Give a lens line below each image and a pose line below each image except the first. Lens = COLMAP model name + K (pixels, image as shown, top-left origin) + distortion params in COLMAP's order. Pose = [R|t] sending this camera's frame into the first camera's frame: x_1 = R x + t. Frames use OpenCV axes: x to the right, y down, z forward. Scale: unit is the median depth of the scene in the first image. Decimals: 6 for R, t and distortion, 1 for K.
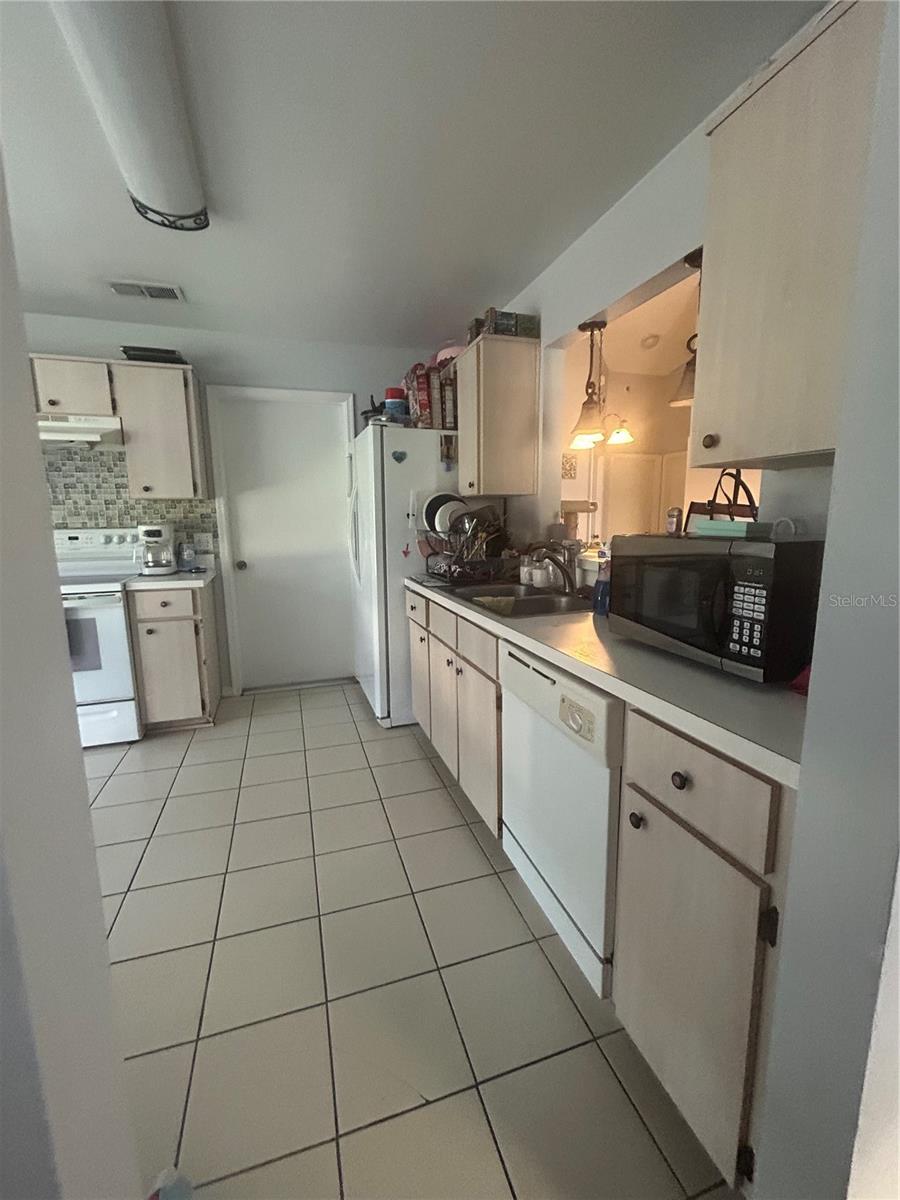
lens RADIAL K [[508.9, 0, 450.0], [0, 508.9, 600.0], [0, 0, 1]] dist [-0.000321, 0.000073]
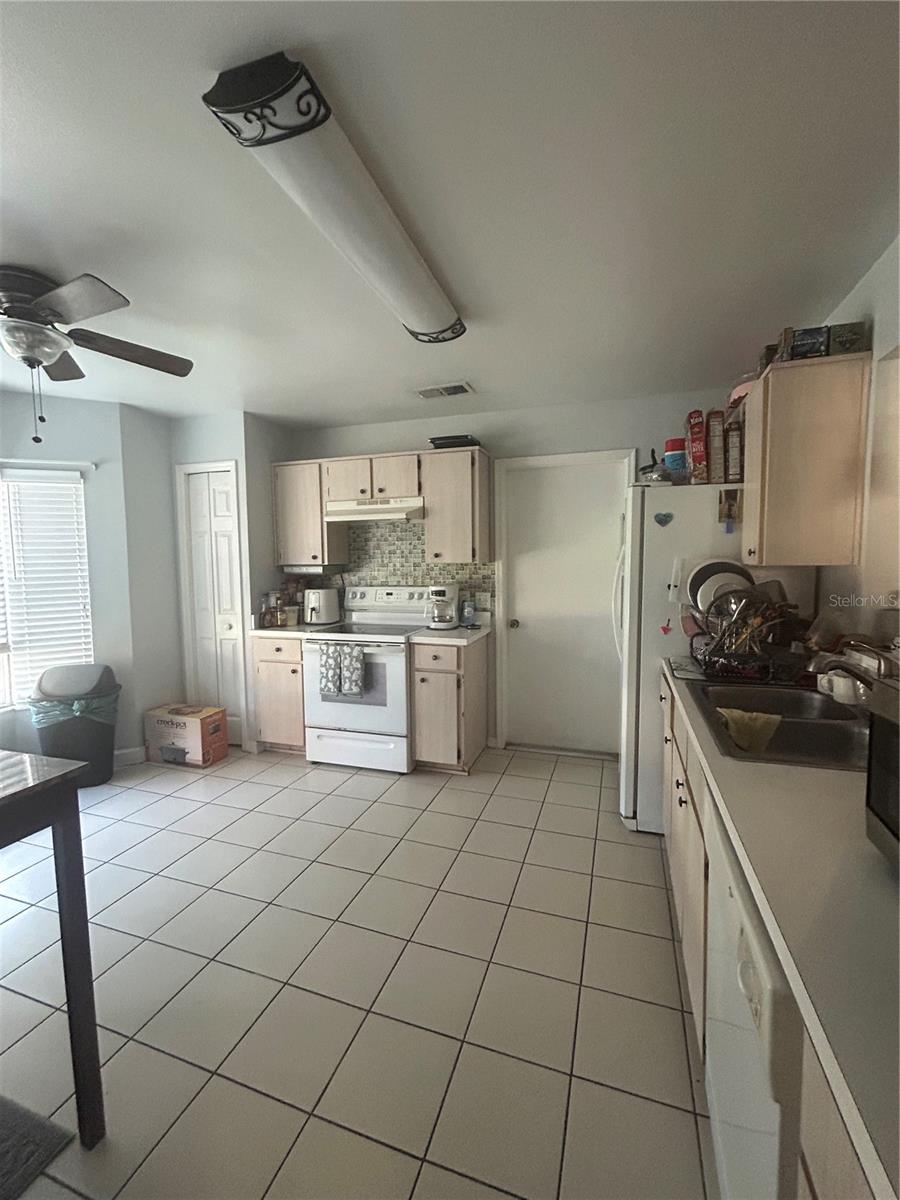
lens RADIAL K [[508.9, 0, 450.0], [0, 508.9, 600.0], [0, 0, 1]] dist [-0.000321, 0.000073]
pose [[0.801523, 0.048905, -0.595961, 0.128519], [-0.096453, 0.994173, -0.048138, -0.066062], [0.590134, 0.096066, 0.801569, 0.100615]]
